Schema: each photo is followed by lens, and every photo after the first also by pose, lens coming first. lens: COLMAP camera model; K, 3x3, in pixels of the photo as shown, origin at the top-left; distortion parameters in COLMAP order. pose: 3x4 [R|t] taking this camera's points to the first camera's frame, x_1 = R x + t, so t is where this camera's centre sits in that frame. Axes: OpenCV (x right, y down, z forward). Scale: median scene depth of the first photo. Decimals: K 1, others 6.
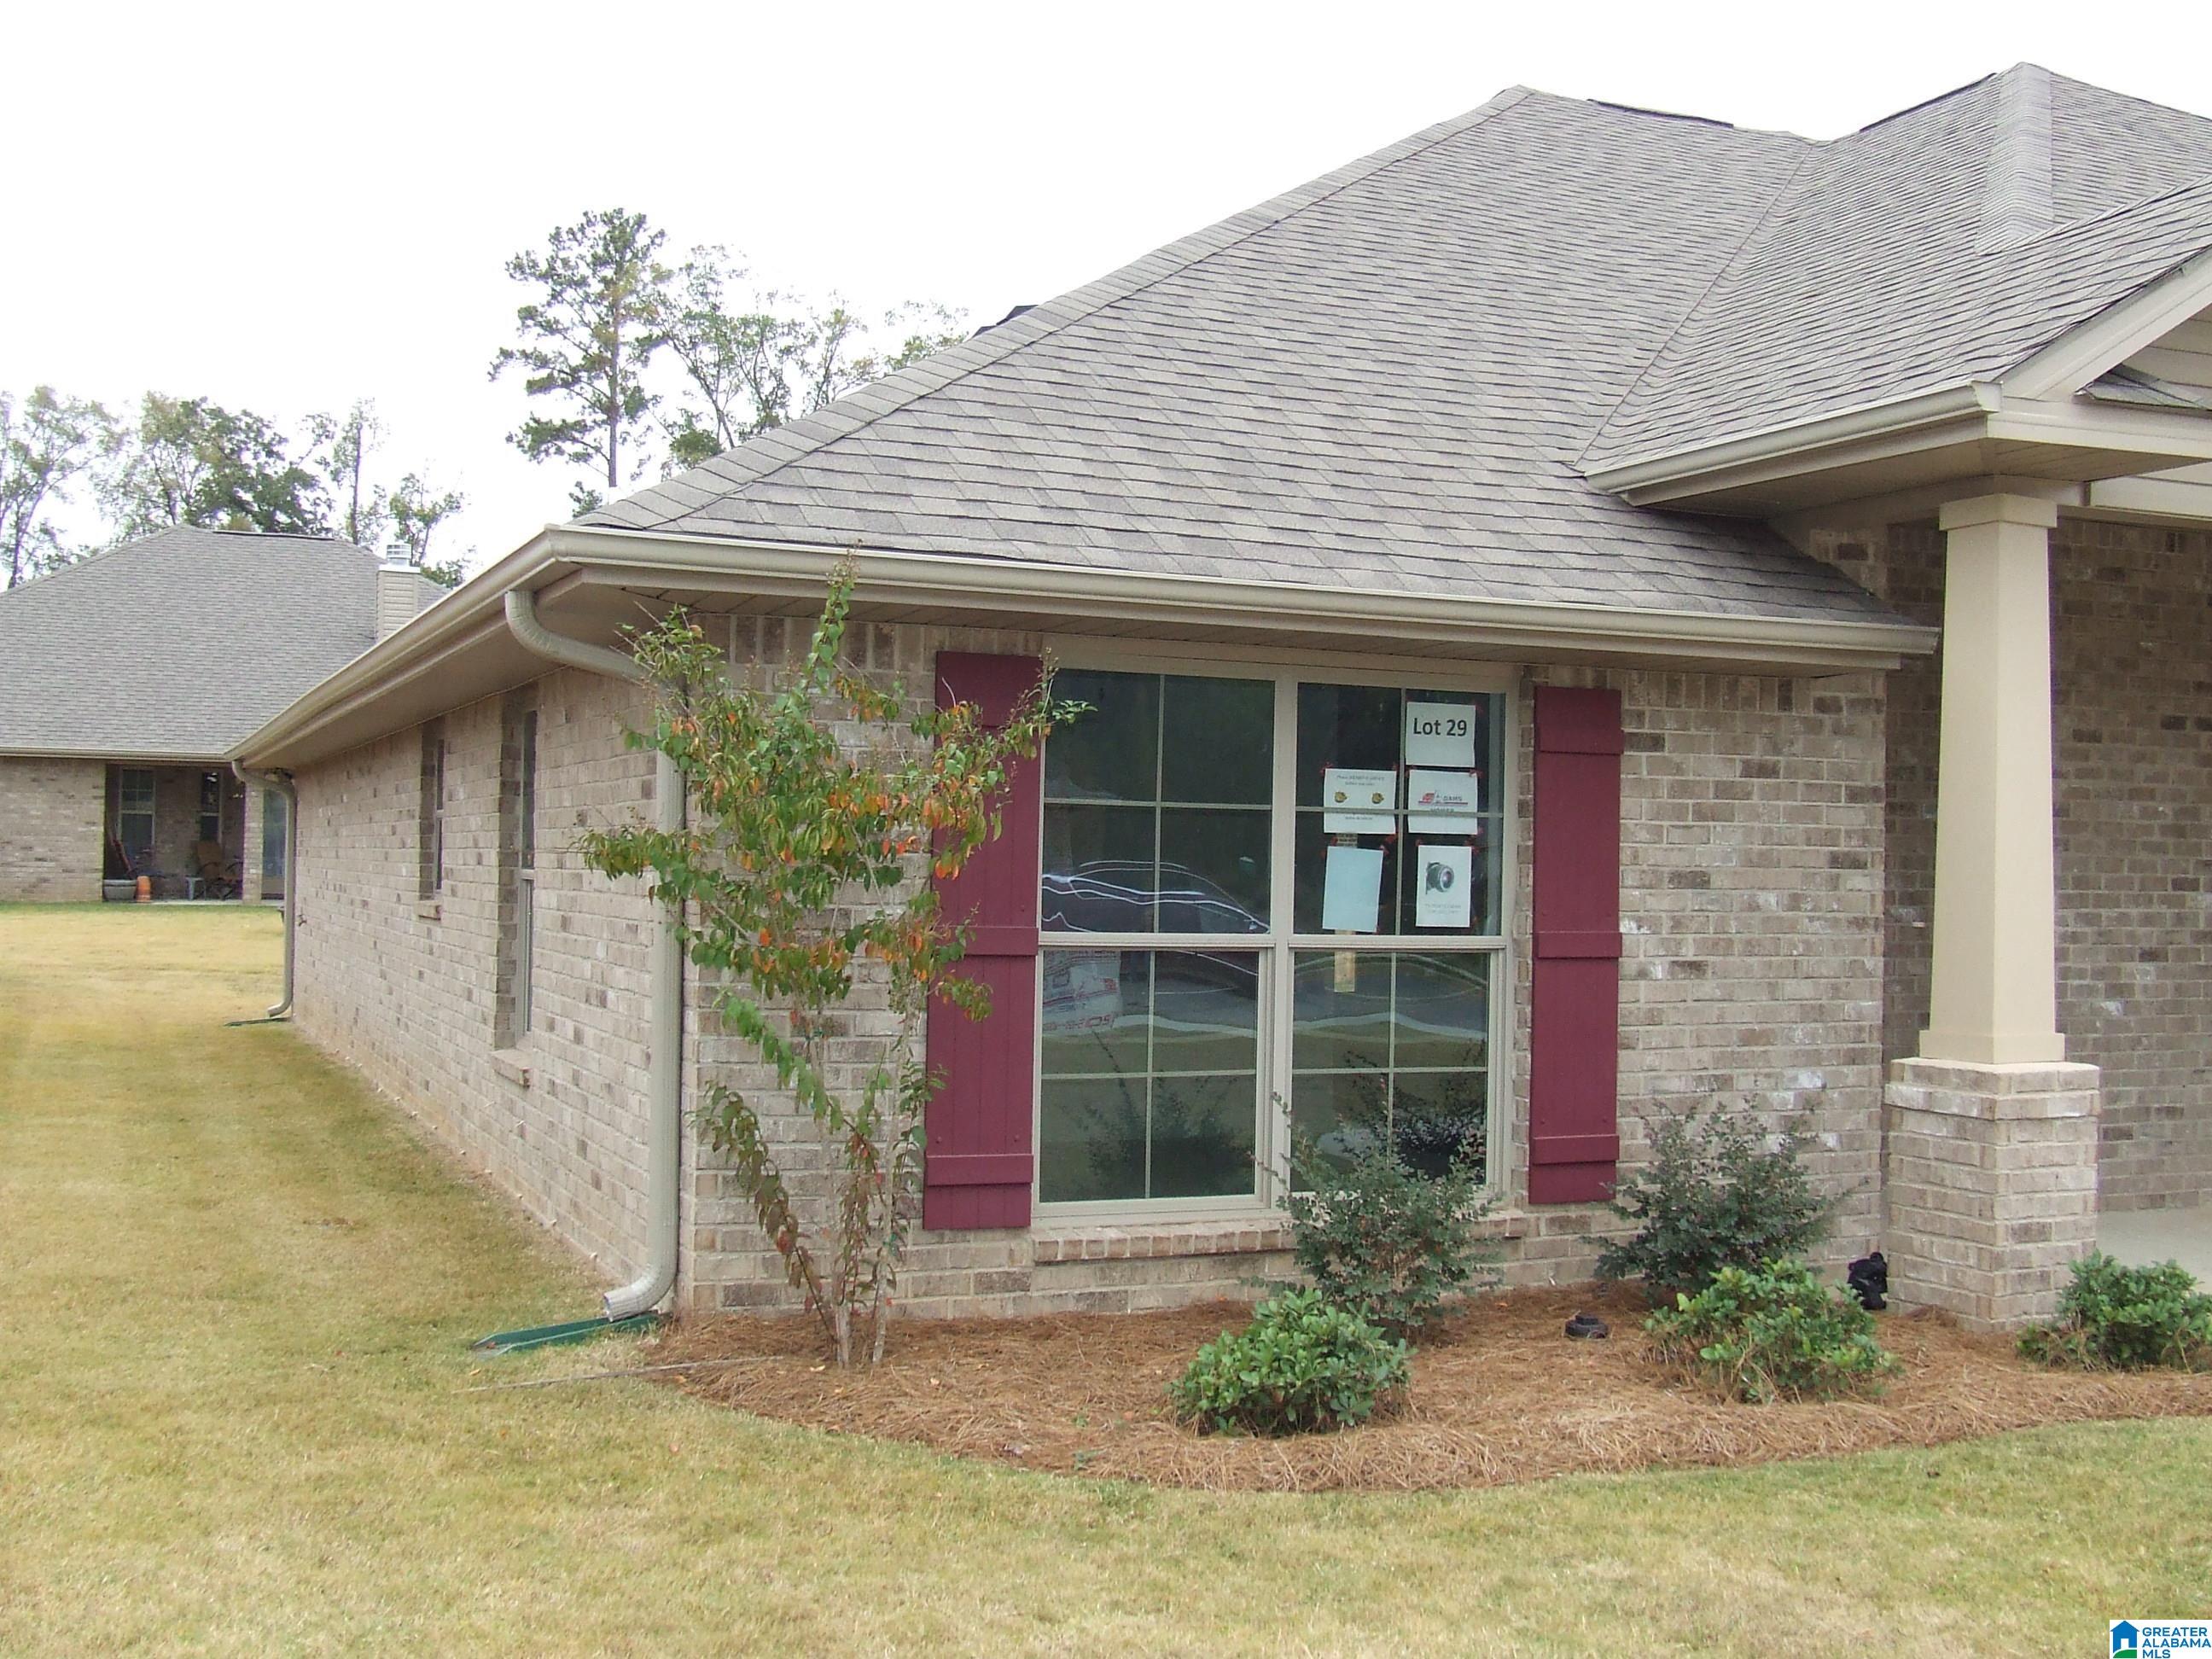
lens RADIAL K [[2421.5, 0, 1106.0], [0, 2421.5, 829.5], [0, 0, 1]] dist [-0.090064, 0.141894]
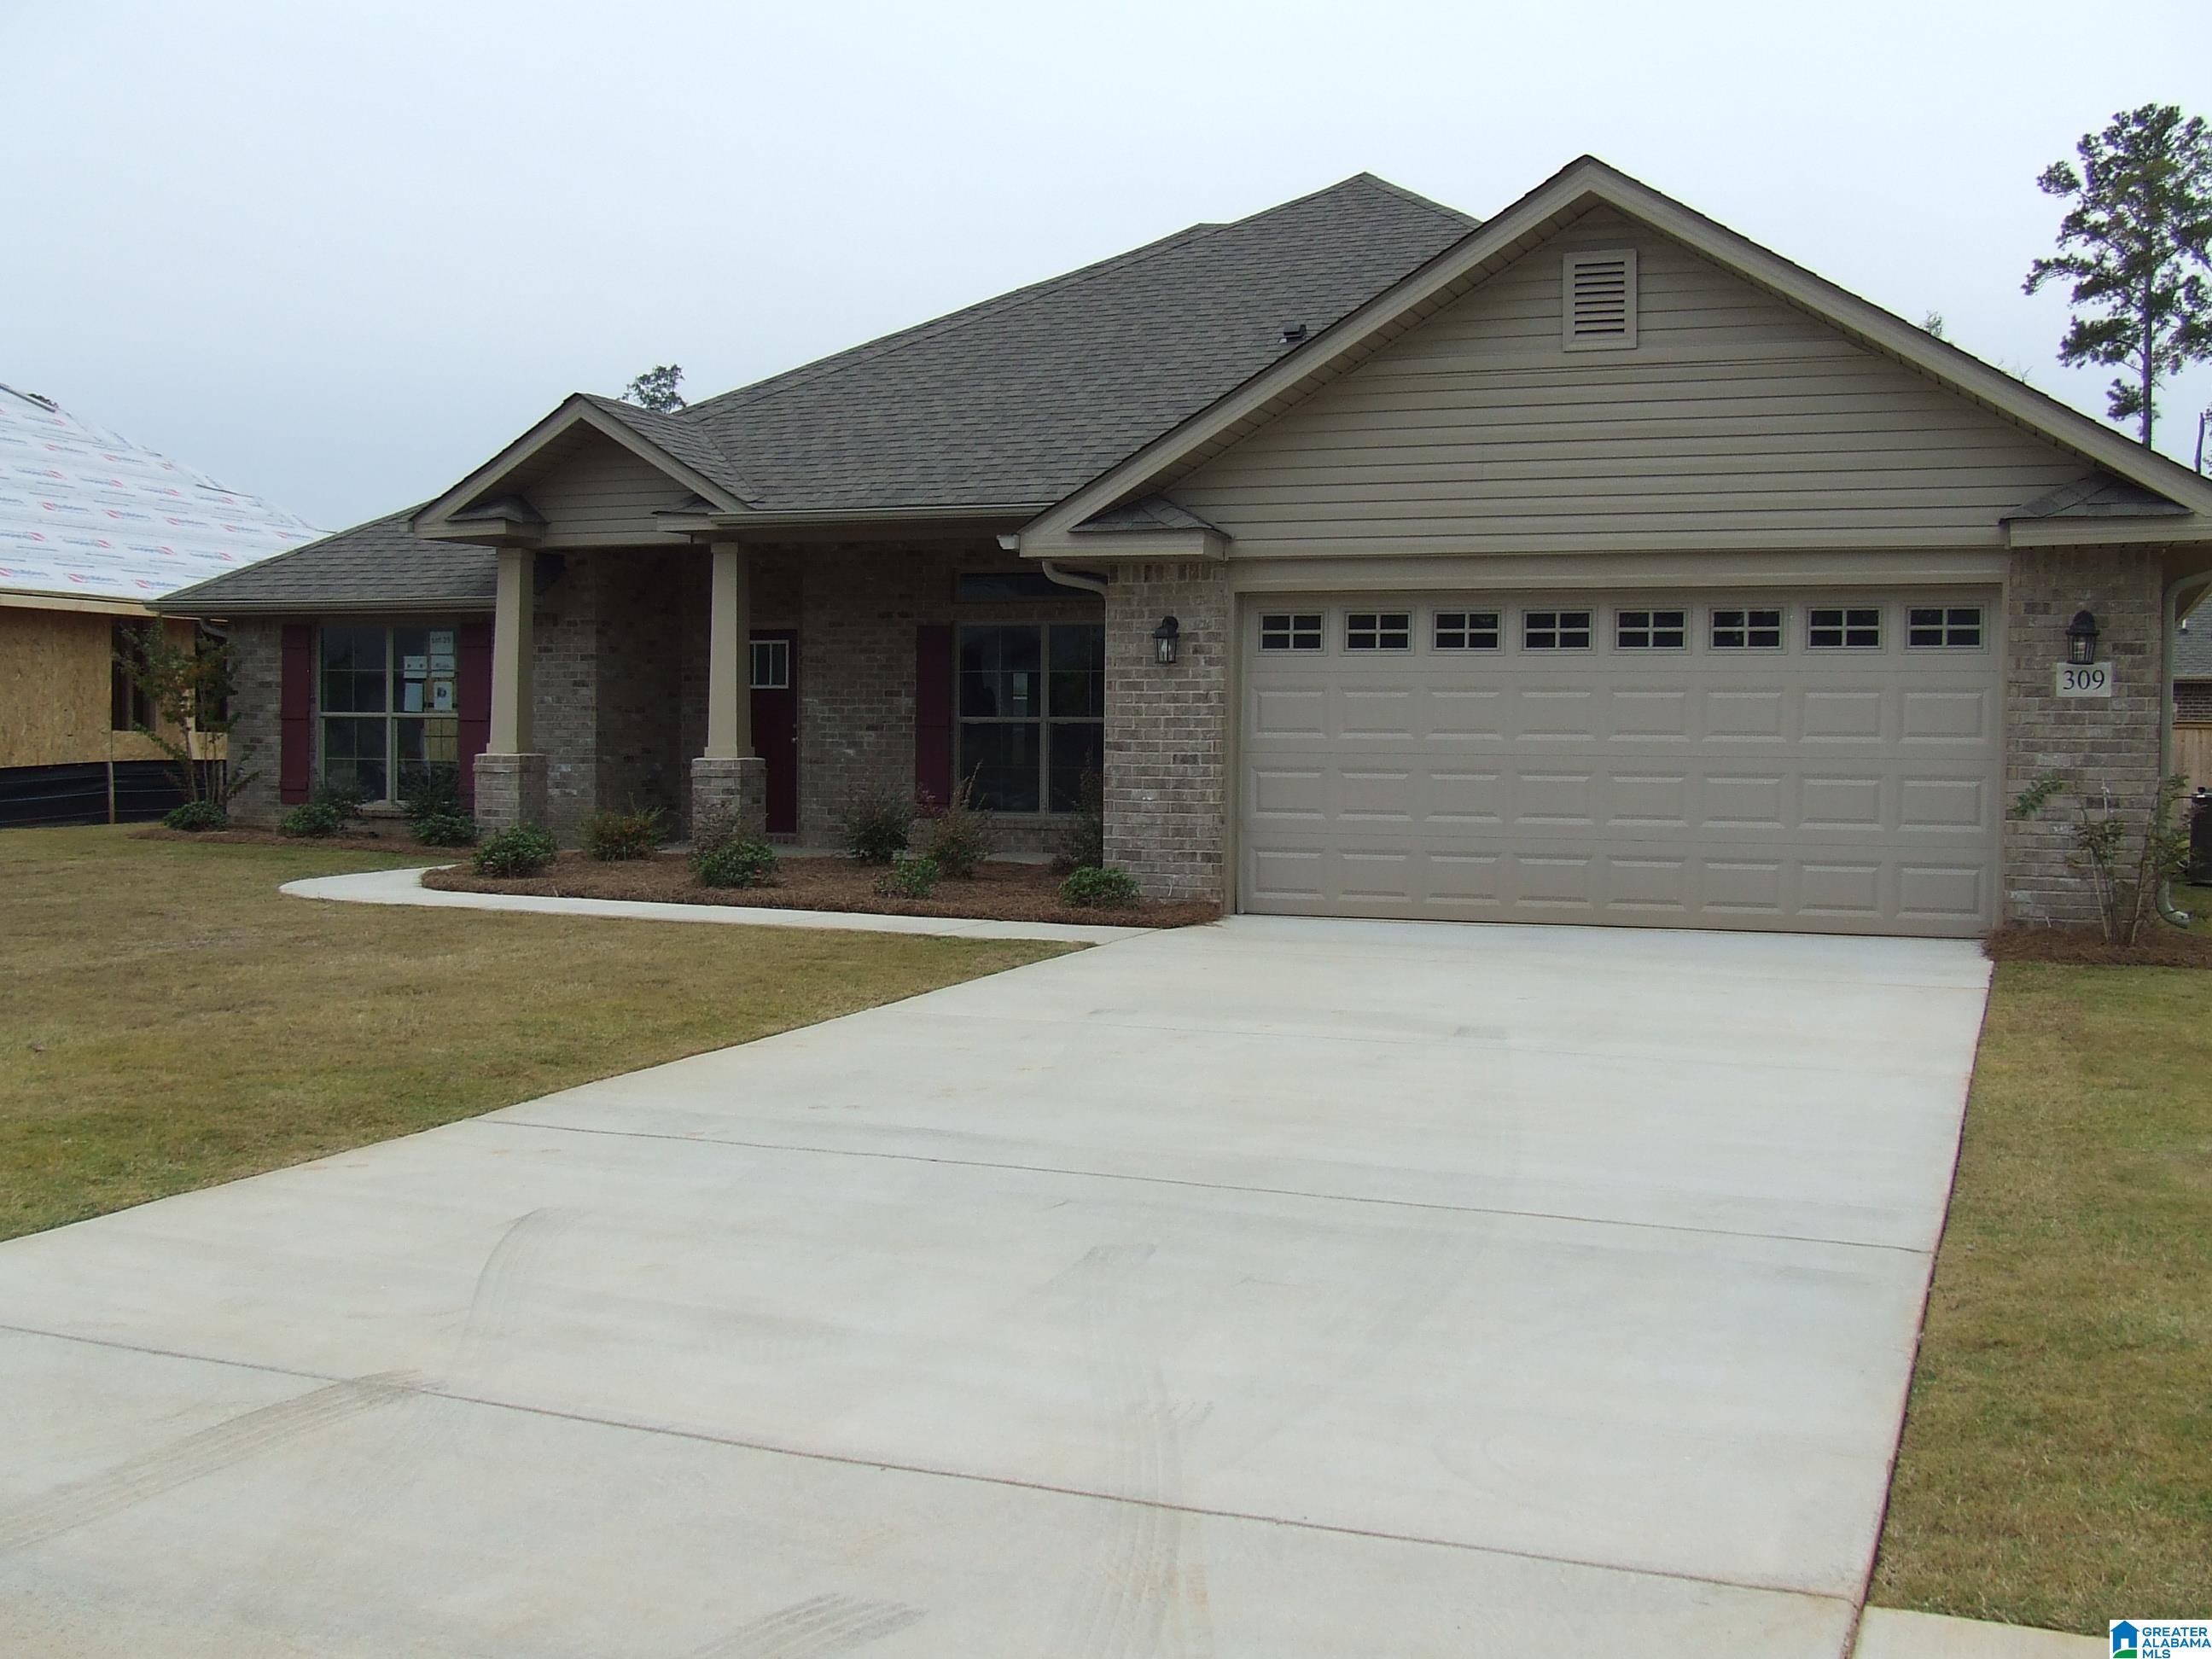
lens RADIAL K [[2421.5, 0, 1106.0], [0, 2421.5, 829.5], [0, 0, 1]] dist [-0.090064, 0.141894]
pose [[0.701447, 0.017003, -0.712519, 2.519657], [0.011745, 0.999304, 0.035409, 0.083489], [0.712625, -0.033207, 0.700759, -0.405566]]
